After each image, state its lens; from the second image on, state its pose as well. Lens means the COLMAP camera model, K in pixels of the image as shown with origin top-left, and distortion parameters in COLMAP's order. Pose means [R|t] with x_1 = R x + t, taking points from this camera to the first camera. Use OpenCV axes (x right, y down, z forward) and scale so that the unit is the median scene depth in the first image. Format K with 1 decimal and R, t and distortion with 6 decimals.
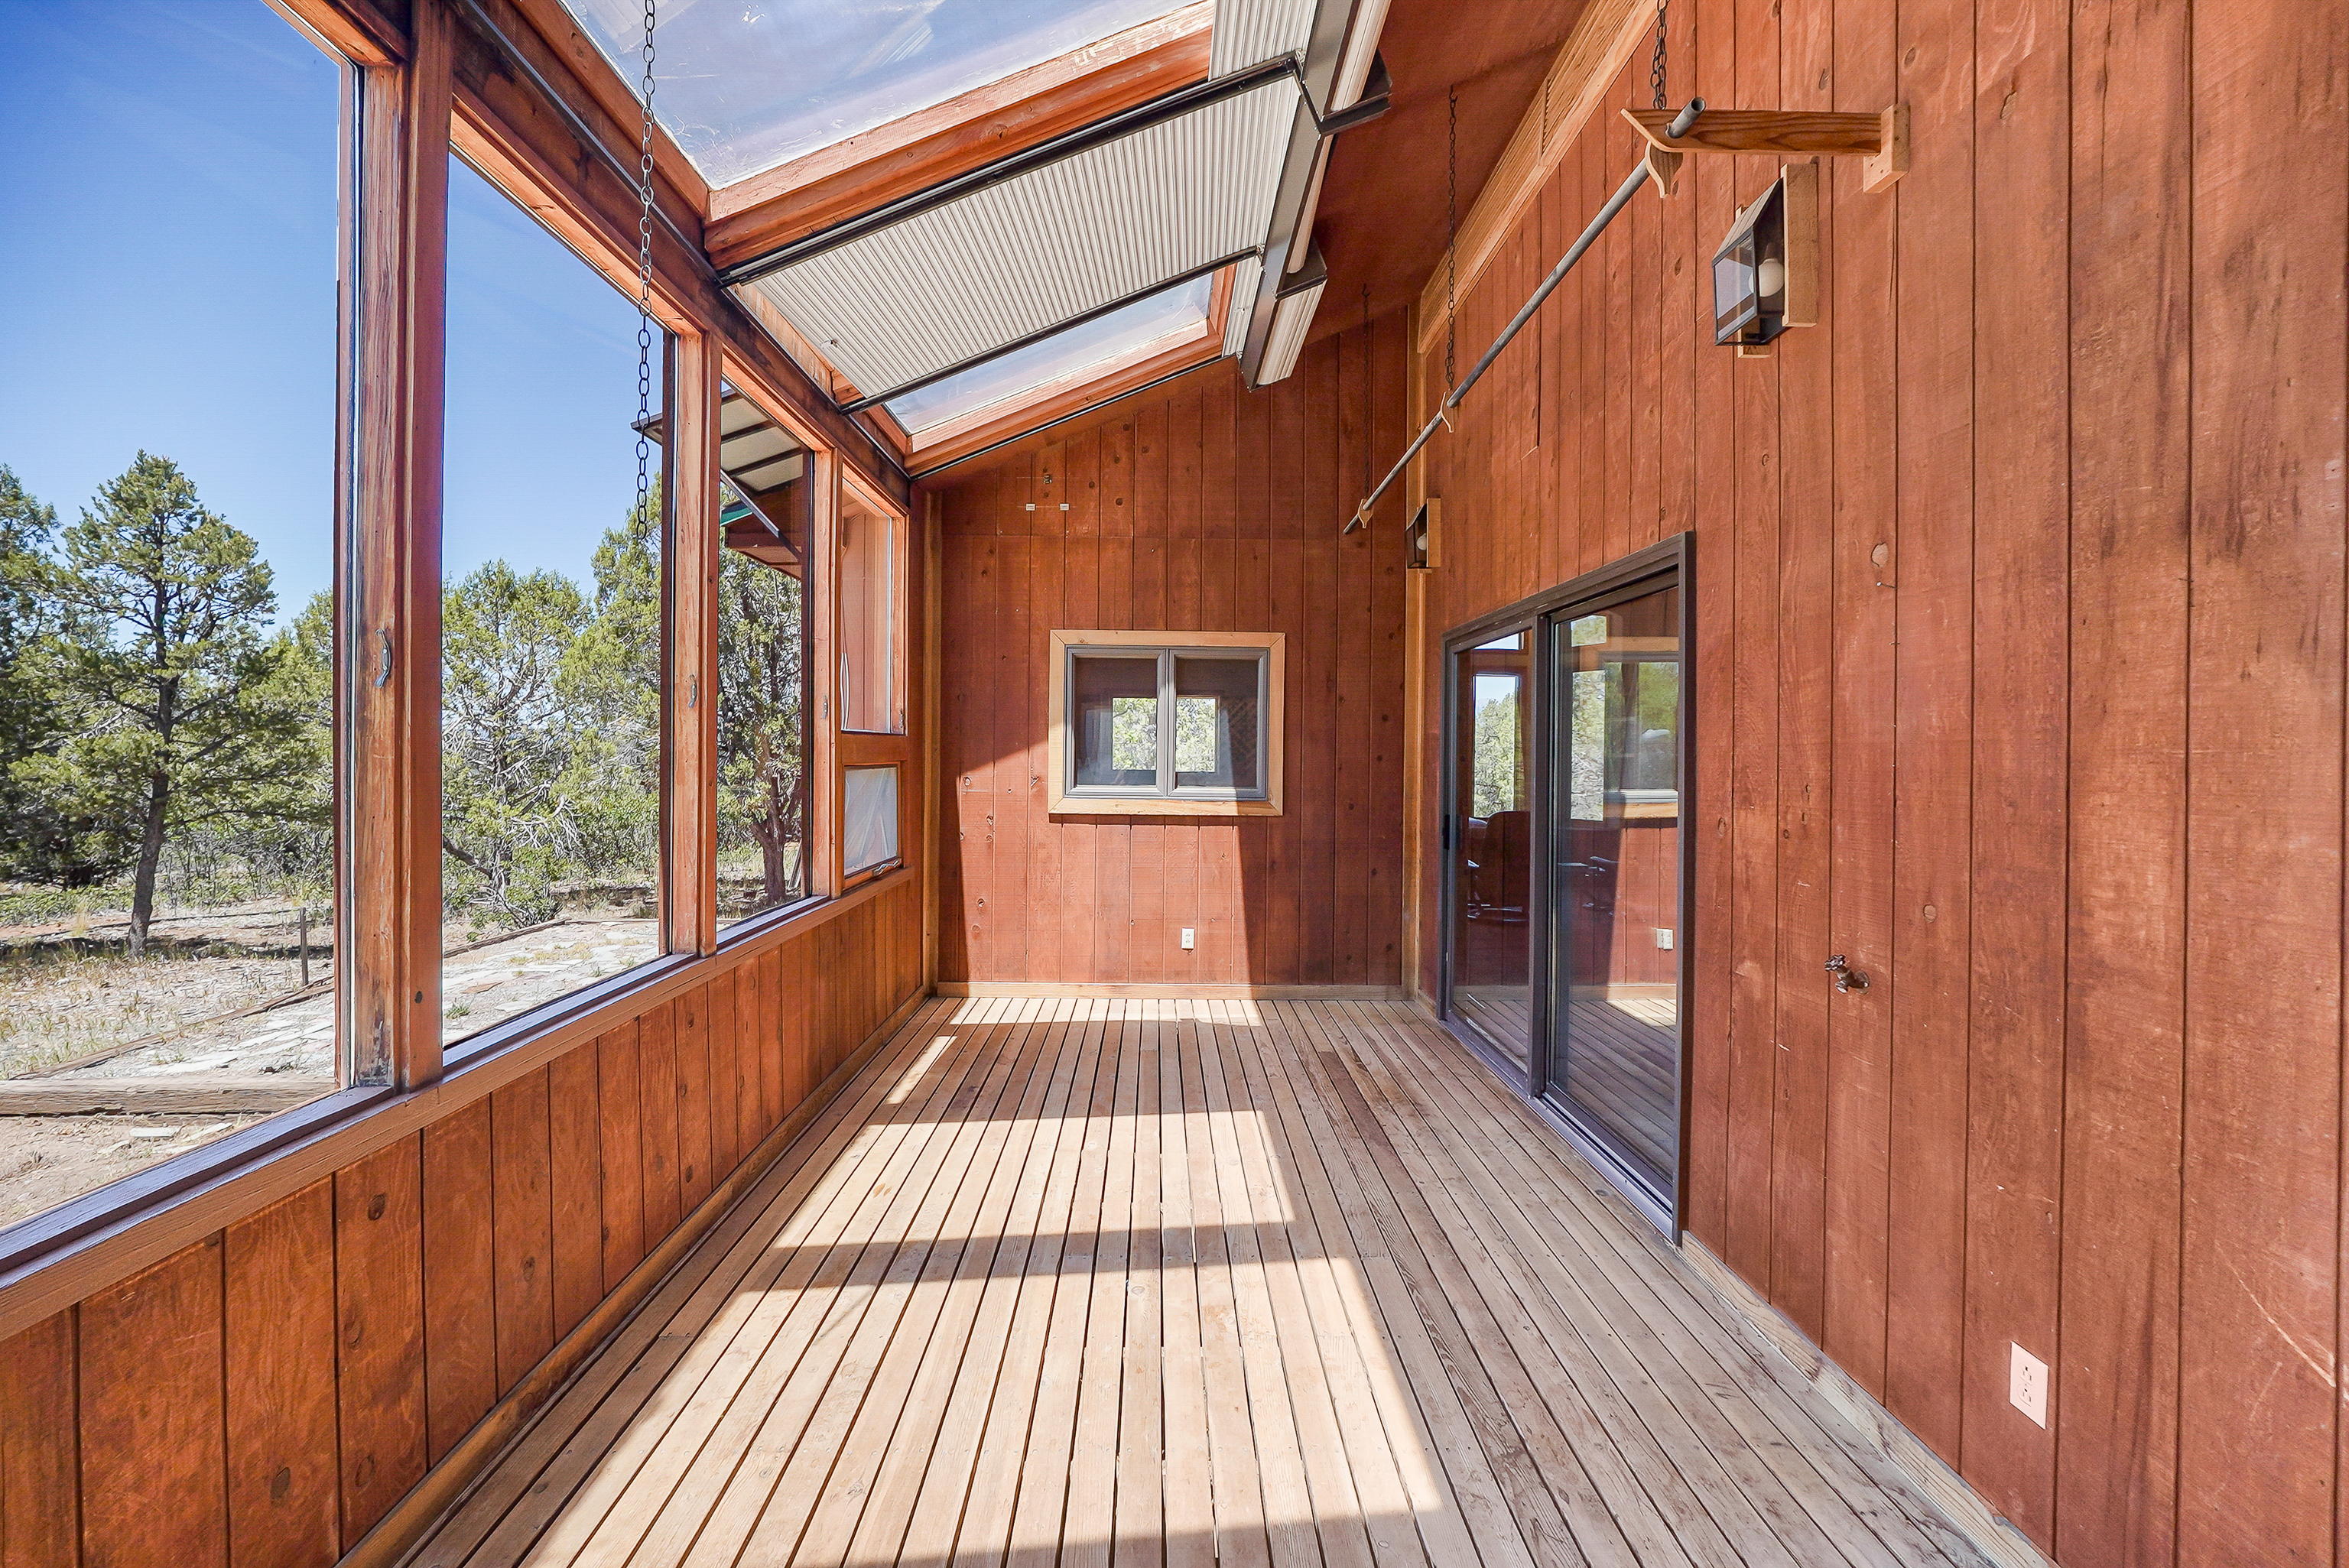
lens RADIAL K [[1022.1, 0, 1174.5], [0, 1022.1, 784.0], [0, 0, 1]] dist [-0.001742, 0.000297]
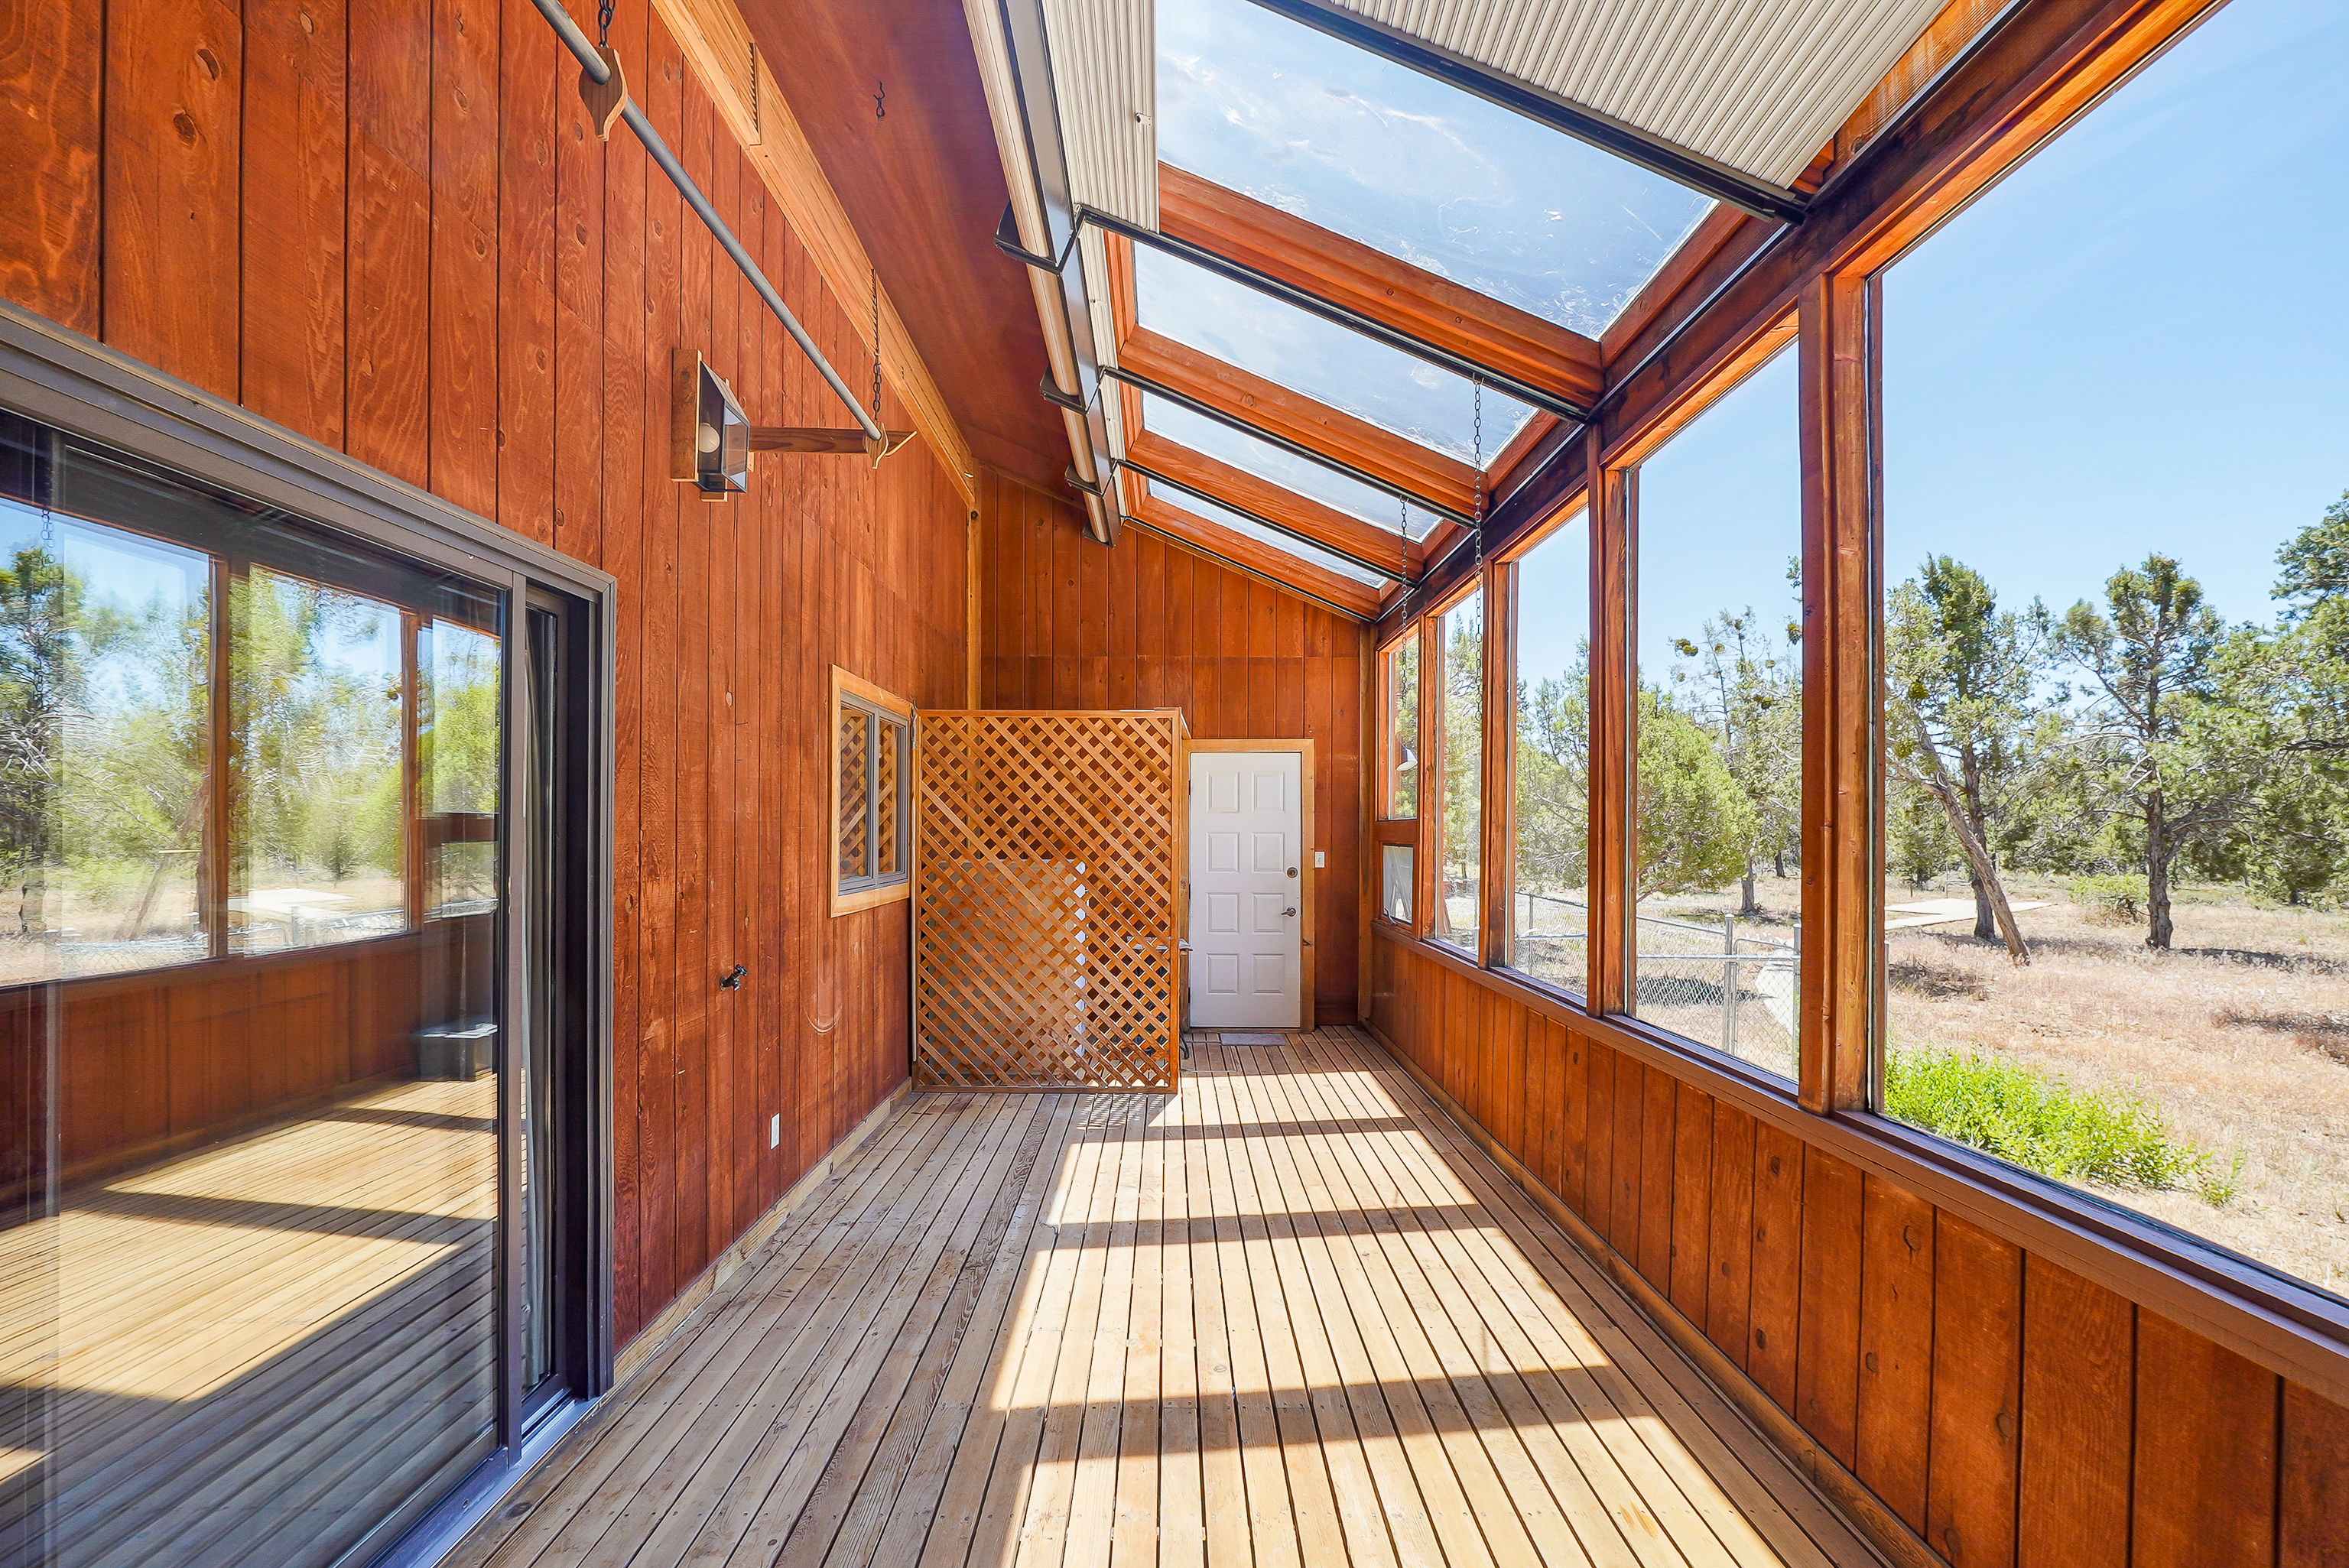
lens RADIAL K [[1022.1, 0, 1174.5], [0, 1022.1, 784.0], [0, 0, 1]] dist [-0.001742, 0.000297]
pose [[-0.999905, -0.009023, 0.010445, 0.004112], [-0.009140, 0.999896, -0.011179, -0.069008], [-0.010343, -0.011273, -0.999883, 2.034644]]
